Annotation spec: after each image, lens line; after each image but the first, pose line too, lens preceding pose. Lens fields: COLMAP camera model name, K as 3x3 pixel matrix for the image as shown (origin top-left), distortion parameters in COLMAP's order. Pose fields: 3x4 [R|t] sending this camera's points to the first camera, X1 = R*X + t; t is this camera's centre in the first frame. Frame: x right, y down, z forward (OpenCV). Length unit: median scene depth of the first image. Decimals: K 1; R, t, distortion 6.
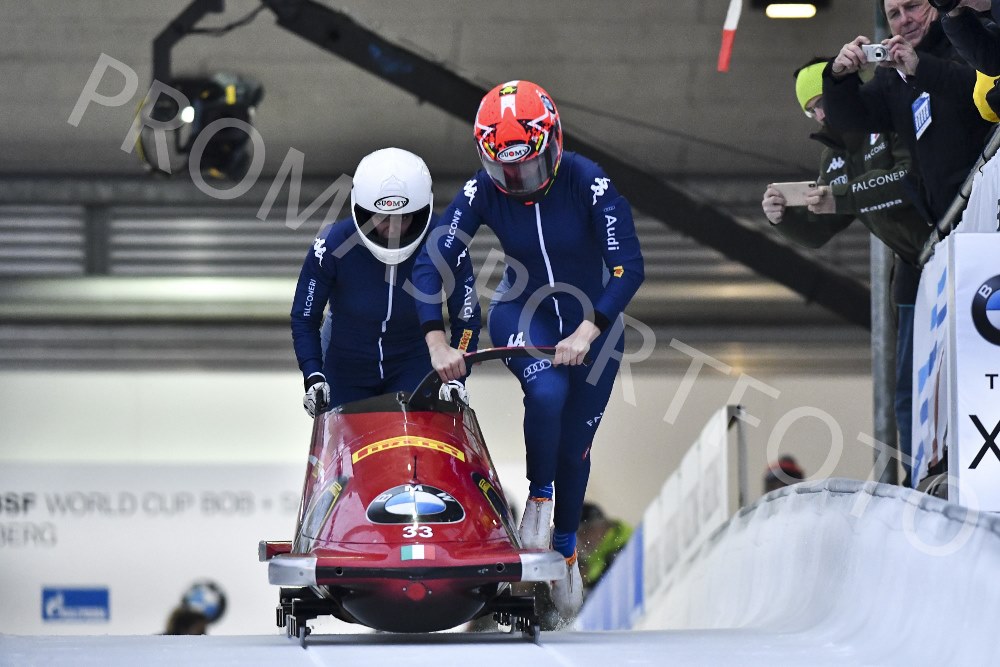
lens RADIAL K [[6206.1, 0, 500.4], [0, 6206.1, 333.8], [0, 0, 1]] dist [-0.453655, -11.362403]
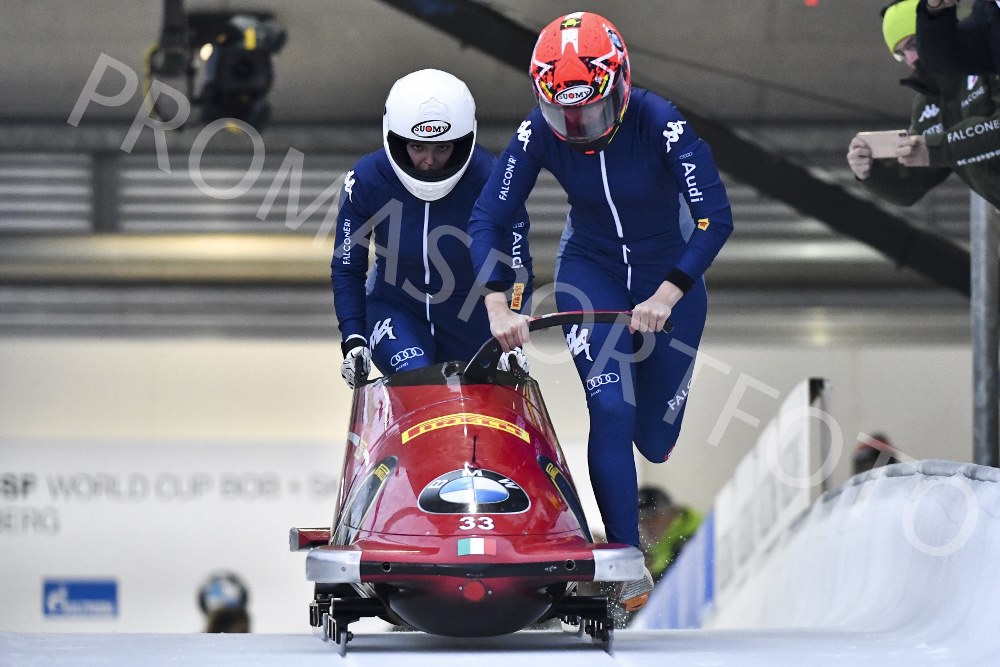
lens RADIAL K [[6206.1, 0, 500.4], [0, 6206.1, 333.8], [0, 0, 1]] dist [-0.453655, -11.362403]
pose [[0.999997, 0.002530, -0.000041, -0.008004], [-0.002530, 0.999987, 0.004463, 0.001223], [0.000052, -0.004463, 0.999990, 0.105023]]
